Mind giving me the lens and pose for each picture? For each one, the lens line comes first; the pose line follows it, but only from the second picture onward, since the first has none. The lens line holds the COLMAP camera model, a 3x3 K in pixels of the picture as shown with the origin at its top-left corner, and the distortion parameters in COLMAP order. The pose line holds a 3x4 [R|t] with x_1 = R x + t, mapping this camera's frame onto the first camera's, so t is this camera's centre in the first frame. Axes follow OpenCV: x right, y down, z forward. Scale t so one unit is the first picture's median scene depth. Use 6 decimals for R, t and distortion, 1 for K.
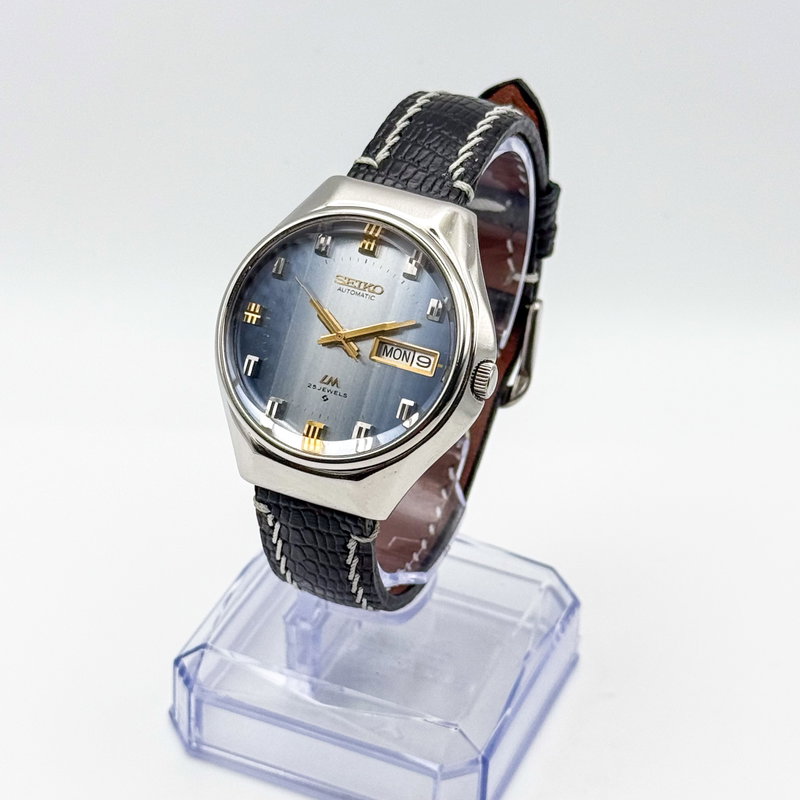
lens RADIAL K [[2583.3, 0, 400.0], [0, 2583.3, 400.0], [0, 0, 1]] dist [0.064500, -1.176408]
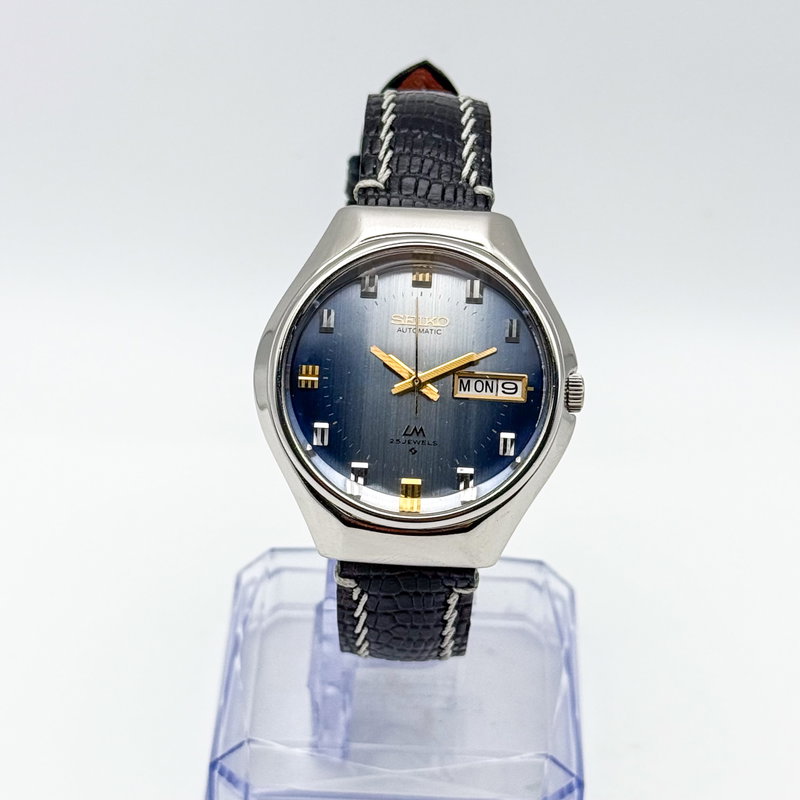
lens RADIAL K [[2583.3, 0, 400.0], [0, 2583.3, 400.0], [0, 0, 1]] dist [0.064500, -1.176408]
pose [[0.929495, -0.220439, 0.295713, -0.292383], [0.207647, 0.975370, 0.074405, -0.085074], [-0.304831, -0.007755, 0.952375, 0.134012]]
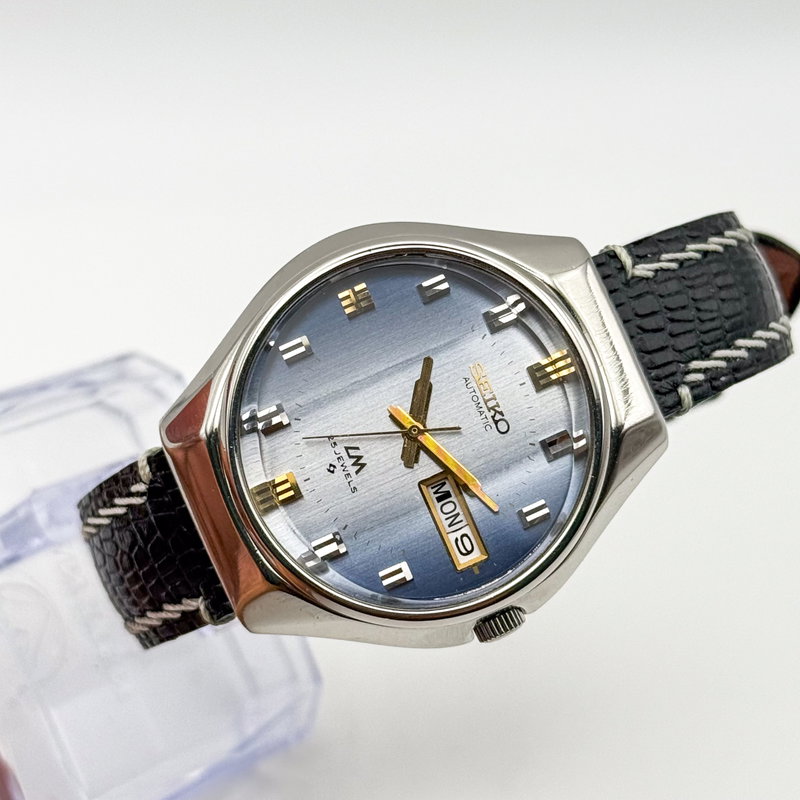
lens RADIAL K [[2583.3, 0, 400.0], [0, 2583.3, 400.0], [0, 0, 1]] dist [0.064500, -1.176408]
pose [[0.632188, 0.734330, 0.247178, -0.196816], [-0.770215, 0.630309, 0.097362, -0.091157], [-0.084302, -0.251931, 0.964066, 0.335102]]
